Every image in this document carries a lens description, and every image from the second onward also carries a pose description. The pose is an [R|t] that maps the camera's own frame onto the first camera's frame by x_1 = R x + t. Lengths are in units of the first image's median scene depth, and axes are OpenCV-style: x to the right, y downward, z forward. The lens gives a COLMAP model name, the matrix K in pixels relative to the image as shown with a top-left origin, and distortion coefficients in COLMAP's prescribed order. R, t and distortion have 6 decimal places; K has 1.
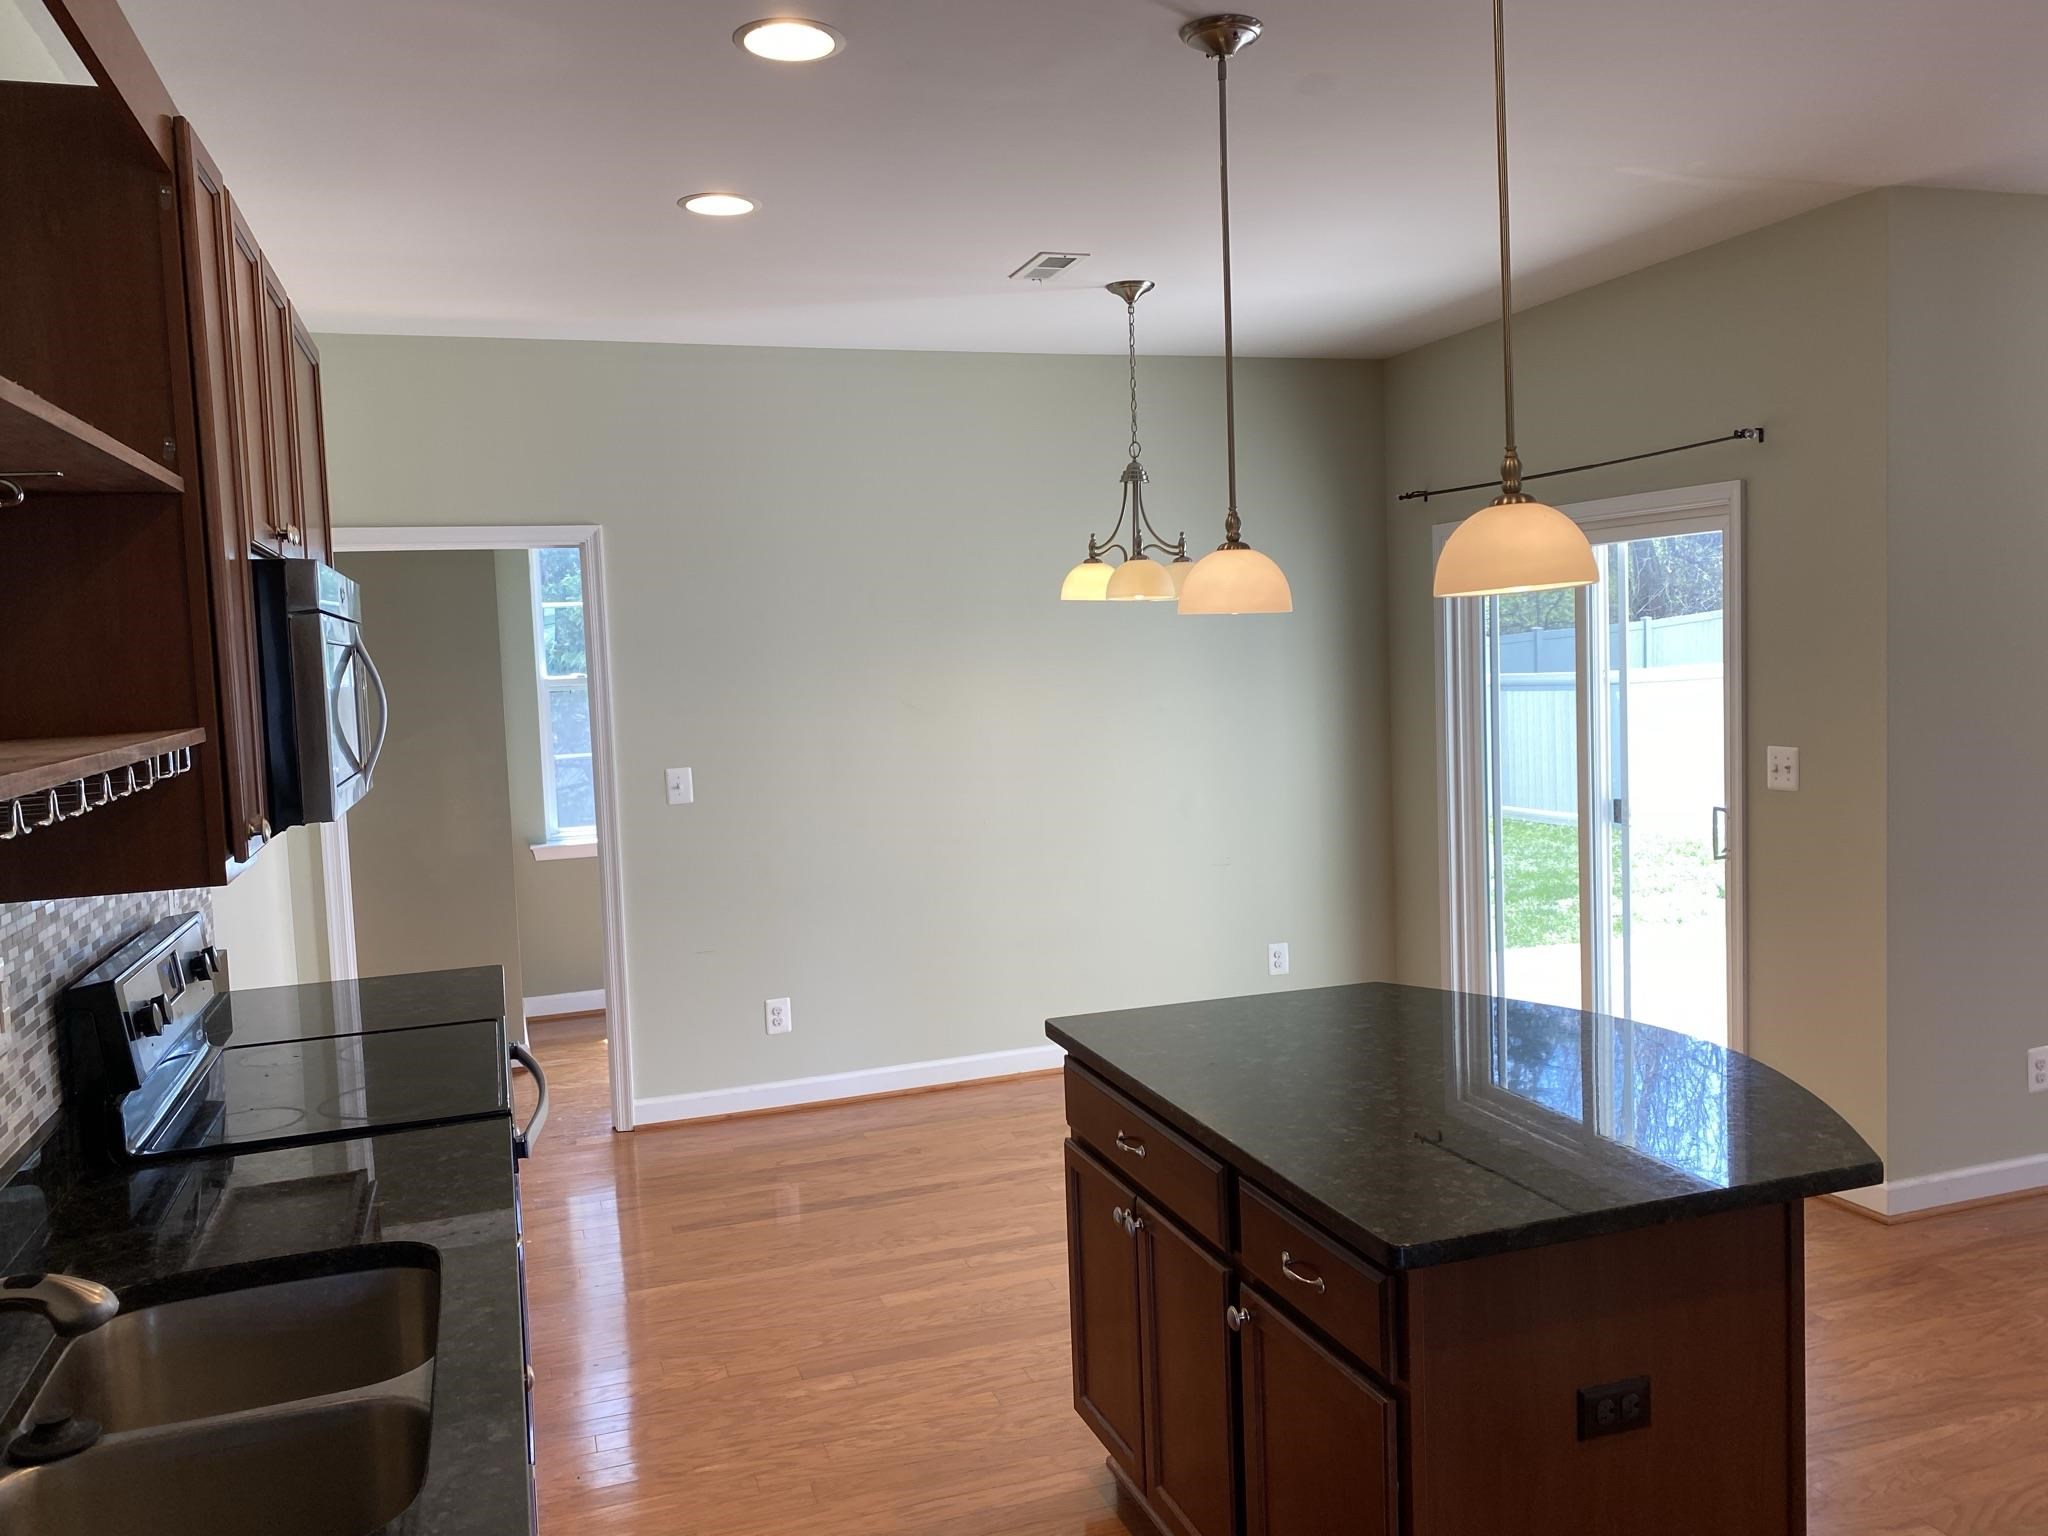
lens RADIAL K [[1560.7, 0, 1024.0], [0, 1560.7, 768.0], [0, 0, 1]] dist [0.042359, -0.059844]
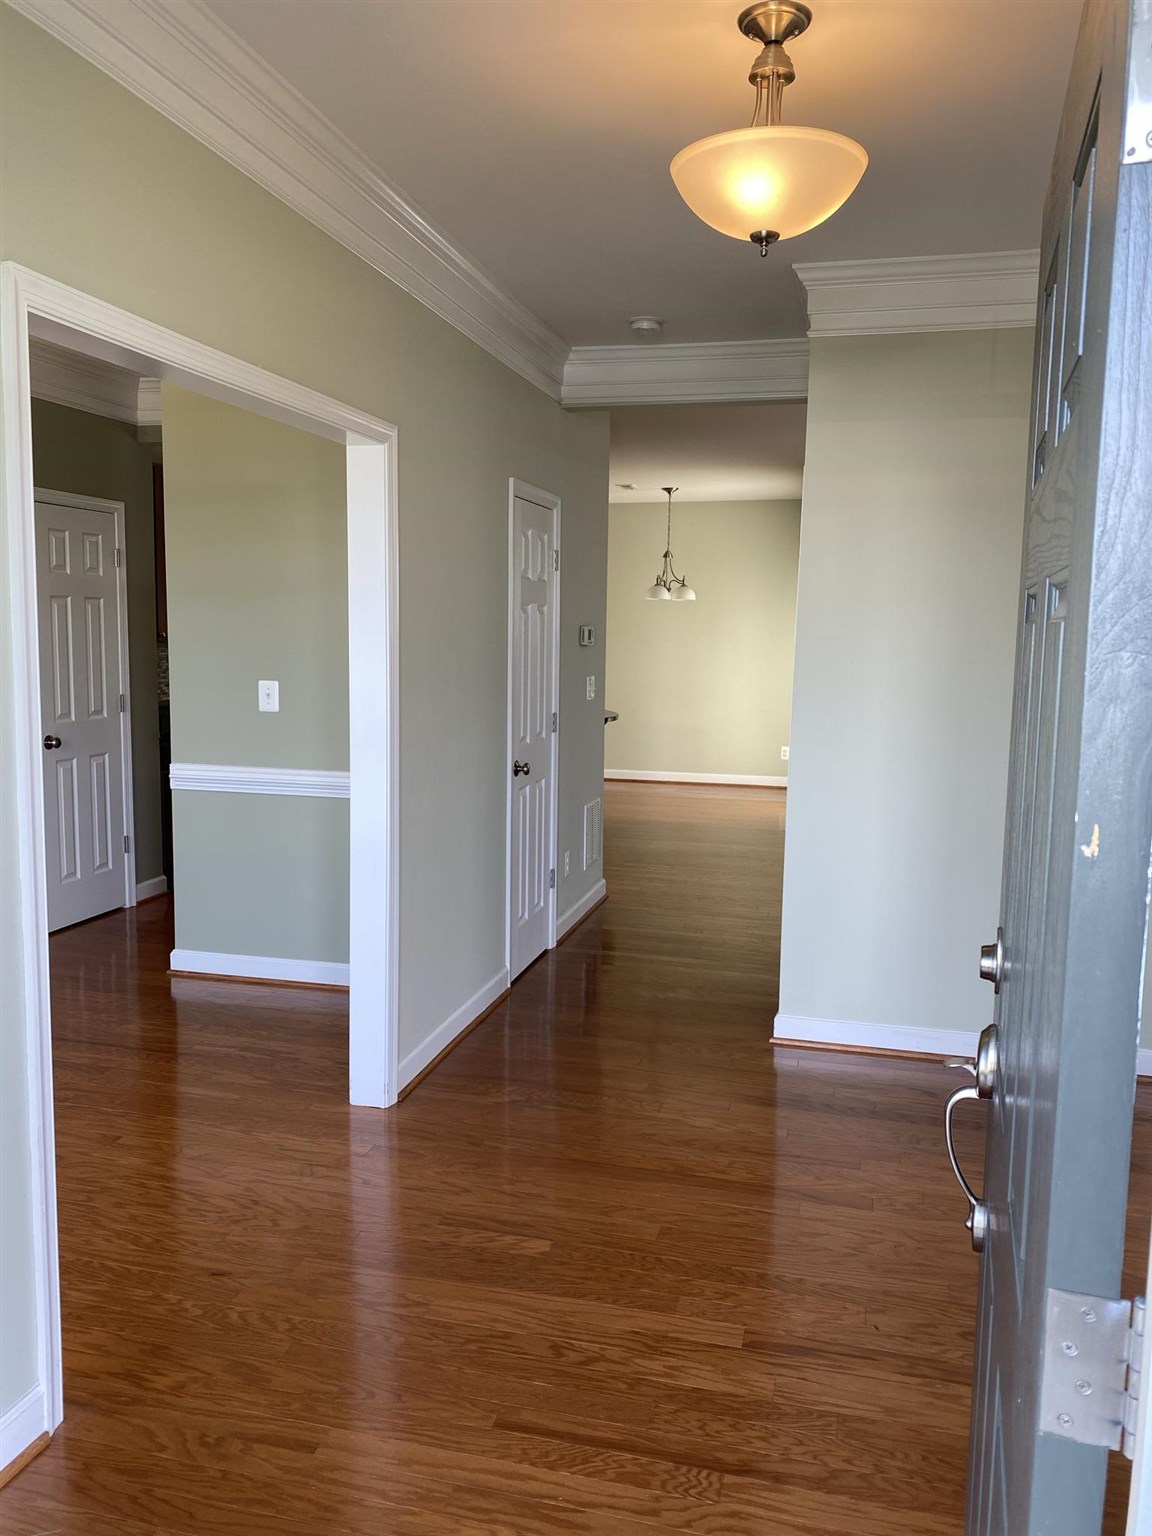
lens RADIAL K [[1175.9, 0, 576.0], [0, 1175.9, 768.0], [0, 0, 1]] dist [0.029816, -0.059057]
pose [[0.830915, 0.116956, -0.543968, 1.139140], [-0.090593, 0.993050, 0.075131, 0.050274], [0.548974, -0.013148, 0.835736, -0.881895]]
